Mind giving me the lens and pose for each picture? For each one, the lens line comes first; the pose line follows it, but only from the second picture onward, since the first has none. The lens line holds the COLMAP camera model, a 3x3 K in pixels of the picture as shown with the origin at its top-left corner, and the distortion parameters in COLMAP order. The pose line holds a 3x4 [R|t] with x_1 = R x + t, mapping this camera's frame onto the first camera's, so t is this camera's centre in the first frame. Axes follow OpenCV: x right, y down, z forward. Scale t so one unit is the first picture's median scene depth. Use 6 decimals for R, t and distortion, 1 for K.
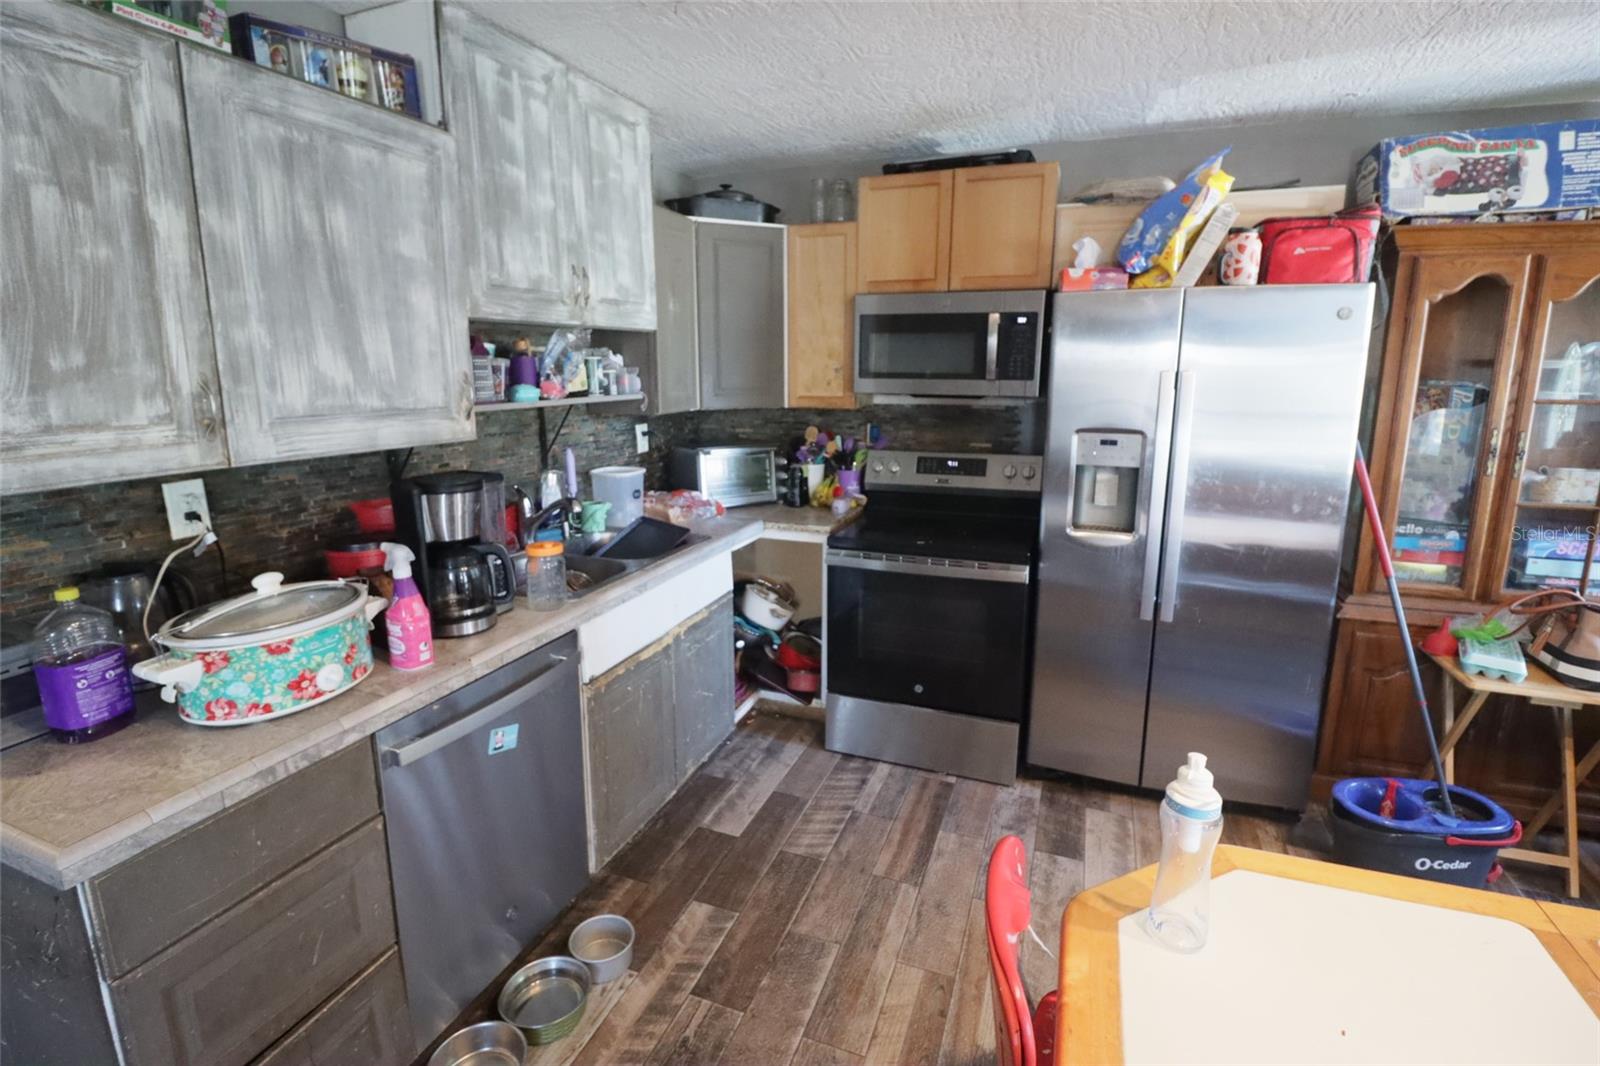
lens RADIAL K [[738.0, 0, 803.4], [0, 738.0, 511.9], [0, 0, 1]] dist [-0.008404, -0.008260]
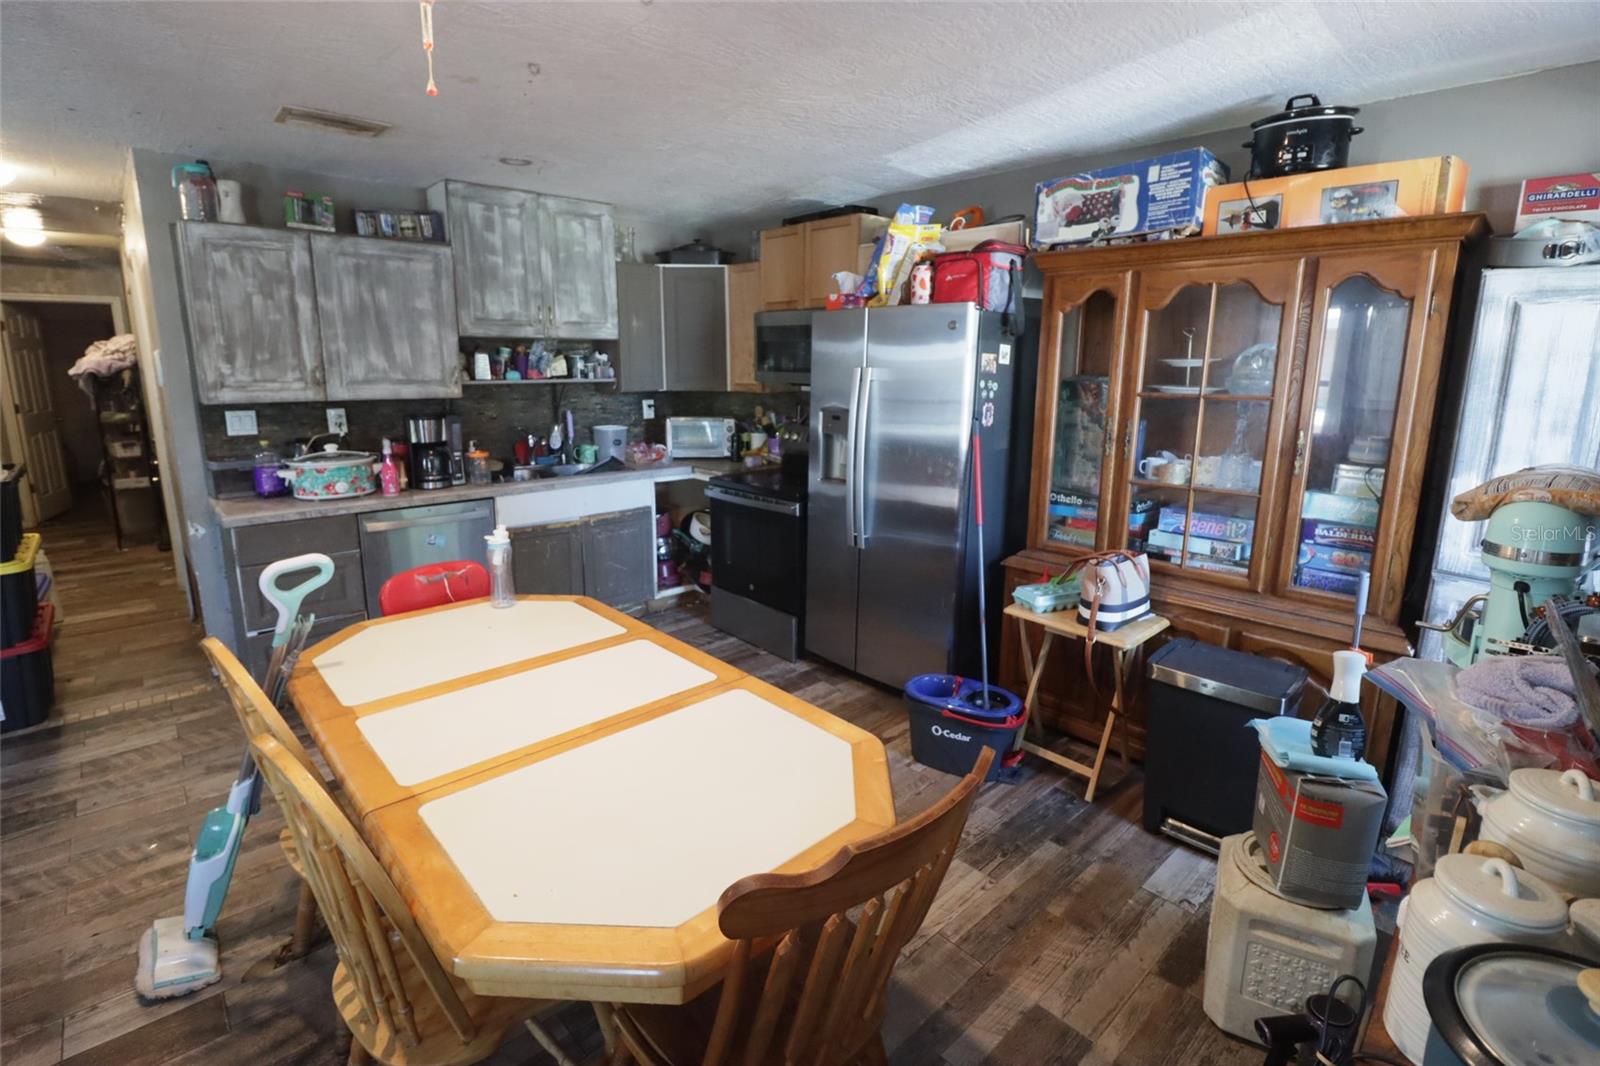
lens RADIAL K [[738.0, 0, 808.0], [0, 738.0, 511.8], [0, 0, 1]] dist [-0.008404, -0.008260]
pose [[0.898121, 0.094819, -0.429405, 1.049255], [-0.093574, 0.995321, 0.024067, 0.059674], [0.429678, 0.018566, 0.902791, -0.311255]]
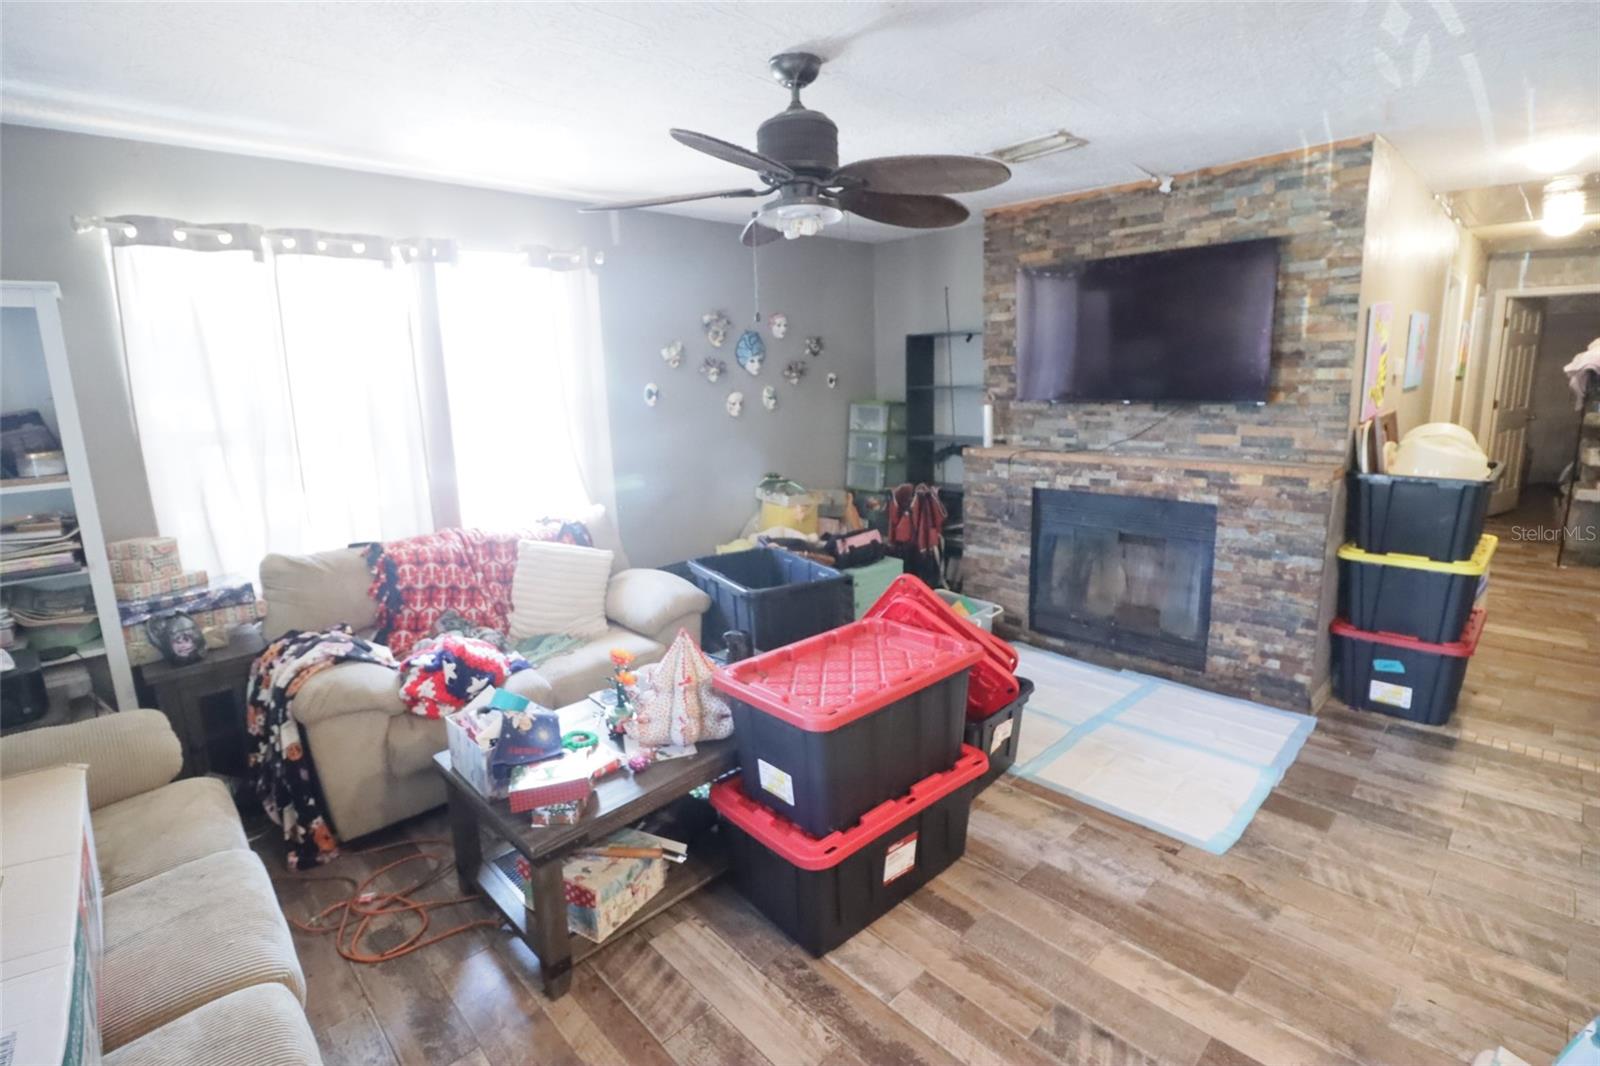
lens RADIAL K [[738.0, 0, 811.0], [0, 738.0, 520.1], [0, 0, 1]] dist [-0.008404, -0.008260]
pose [[-0.427692, 0.186343, -0.884509, 0.832976], [-0.146056, 0.951416, 0.271063, 0.065508], [0.892047, 0.245120, -0.379696, -0.313848]]
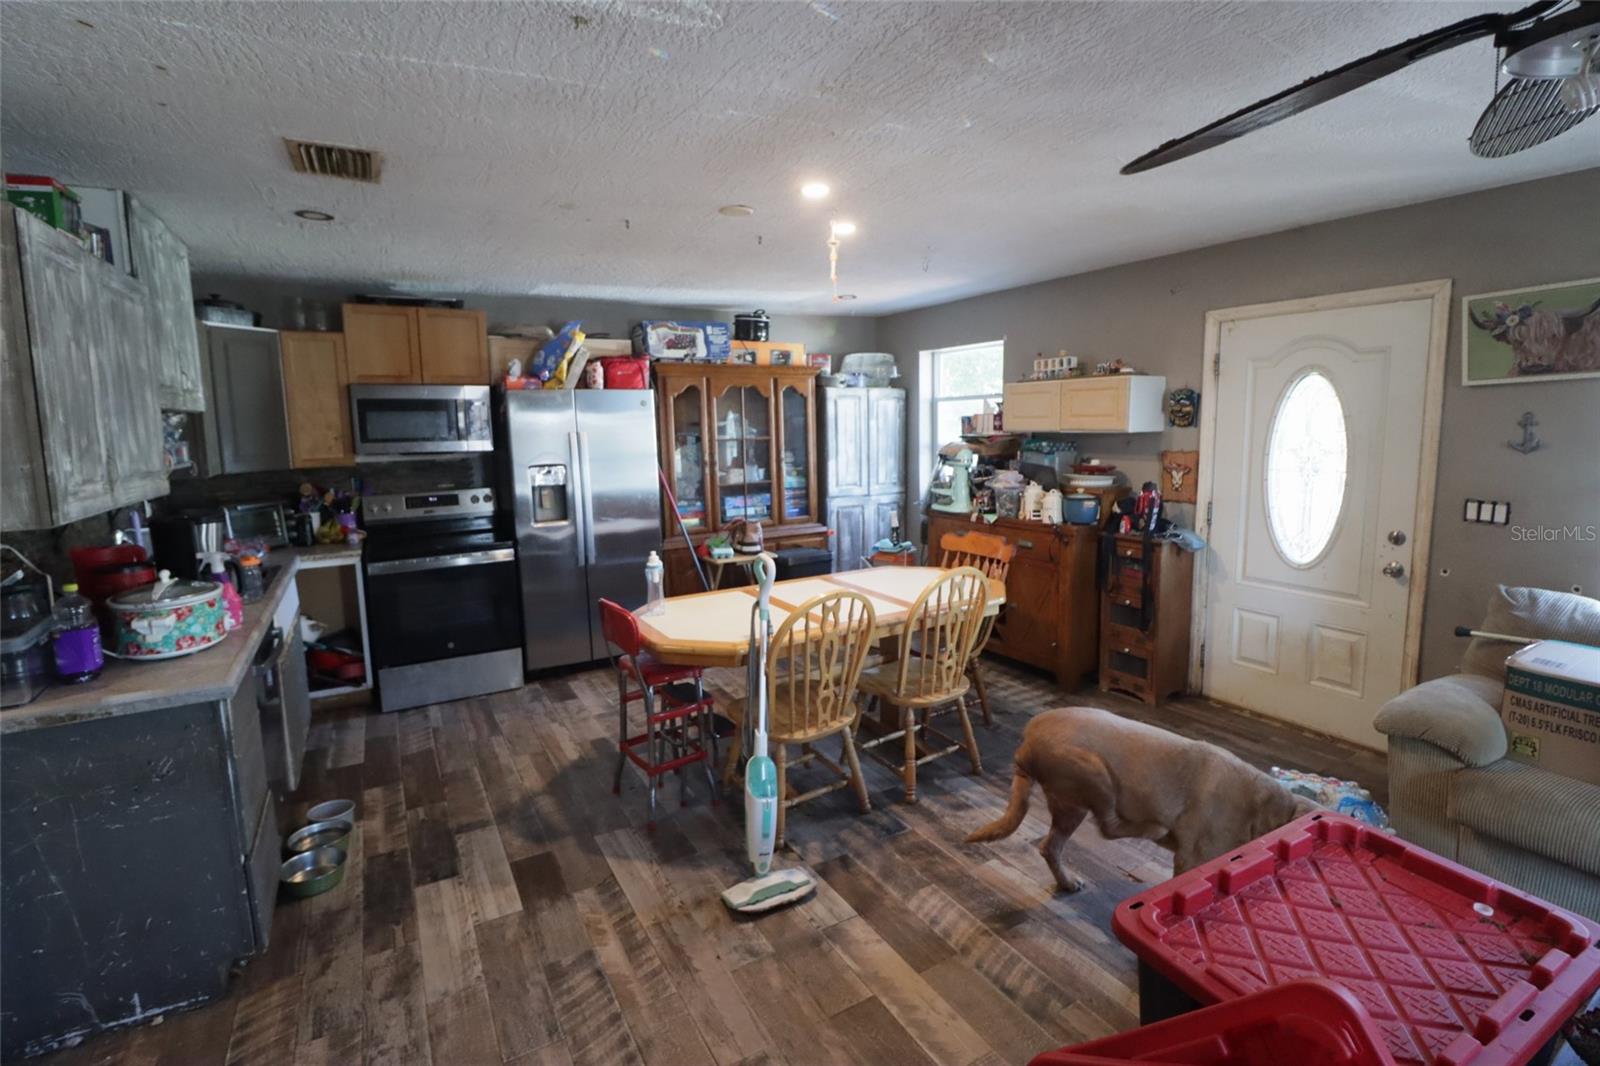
lens RADIAL K [[738.0, 0, 801.5], [0, 738.0, 514.0], [0, 0, 1]] dist [-0.008404, -0.008260]
pose [[0.629045, -0.110452, 0.769482, -0.631585], [0.171723, 0.985145, 0.001026, 0.118874], [-0.758165, 0.131492, 0.638667, -0.651478]]
